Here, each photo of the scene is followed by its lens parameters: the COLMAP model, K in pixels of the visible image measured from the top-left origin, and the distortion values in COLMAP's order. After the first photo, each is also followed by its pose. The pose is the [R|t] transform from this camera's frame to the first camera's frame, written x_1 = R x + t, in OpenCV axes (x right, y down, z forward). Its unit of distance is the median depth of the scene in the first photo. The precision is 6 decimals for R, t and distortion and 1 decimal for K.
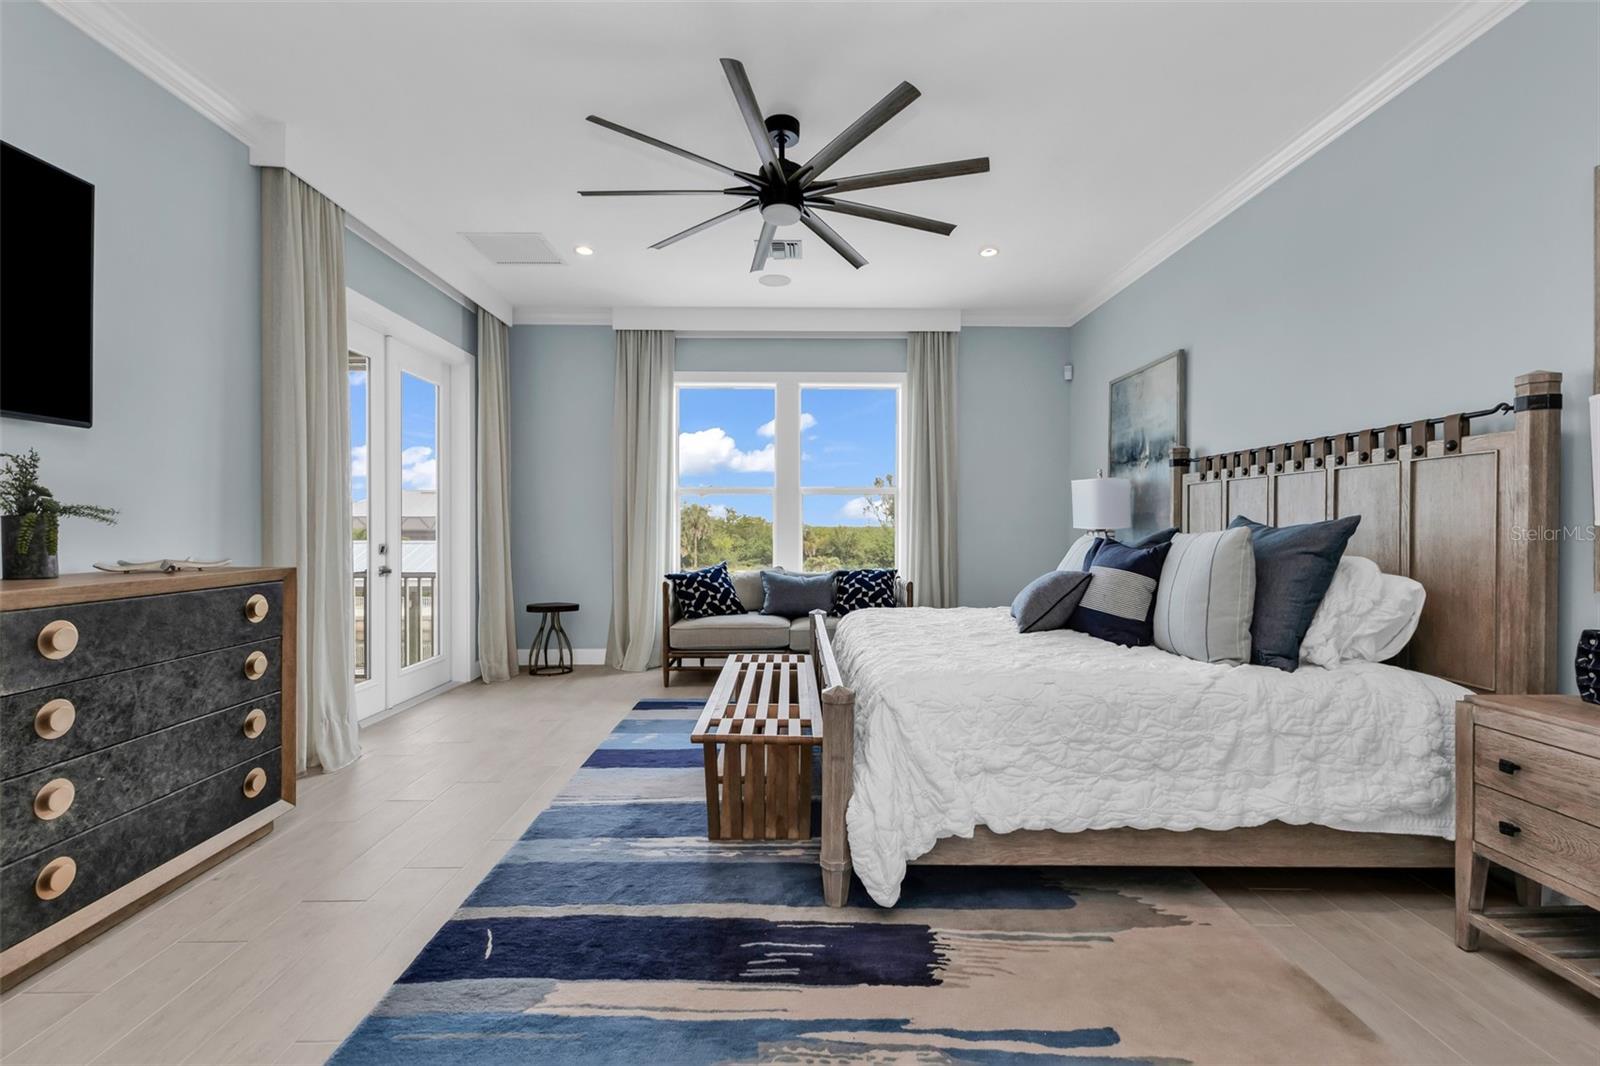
lens RADIAL K [[687.9, 0, 800.0], [0, 687.9, 525.9], [0, 0, 1]] dist [0.008517, -0.000753]
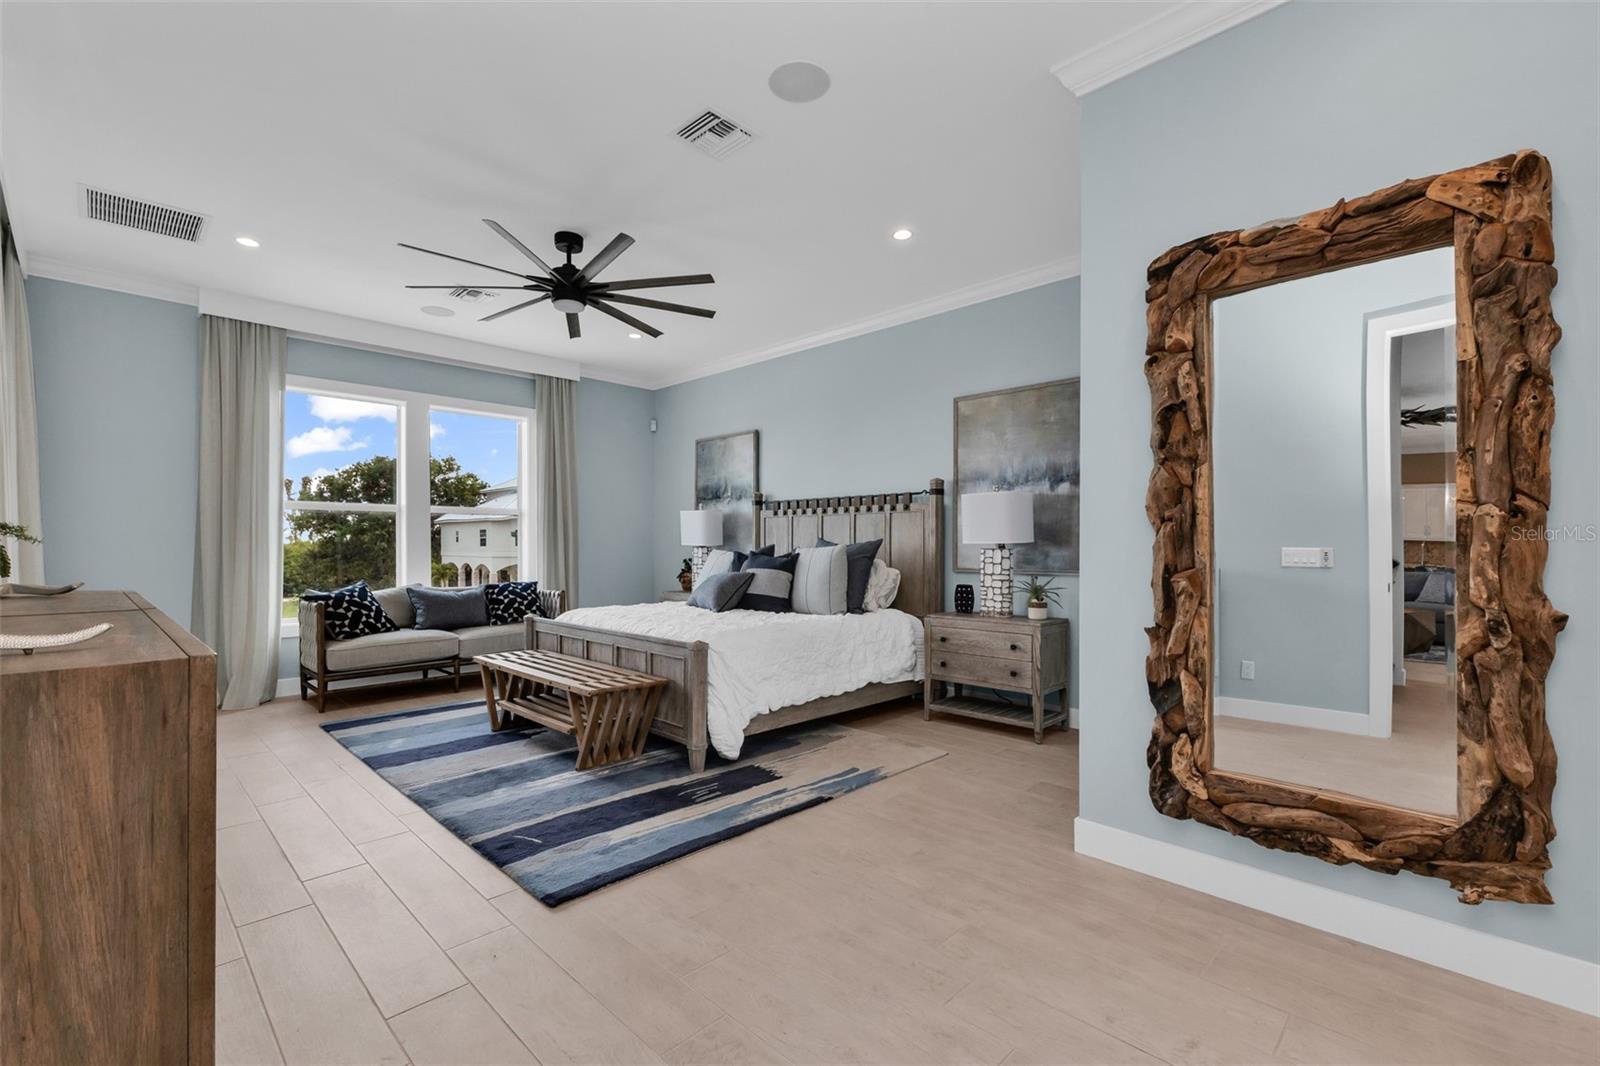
lens RADIAL K [[701.8, 0, 796.7], [0, 701.8, 545.1], [0, 0, 1]] dist [0.006930, 0.000358]
pose [[0.712906, -0.002361, 0.701256, -0.813664], [0.000021, 0.999994, 0.003346, -0.003208], [-0.701260, -0.002370, 0.712902, -0.314939]]
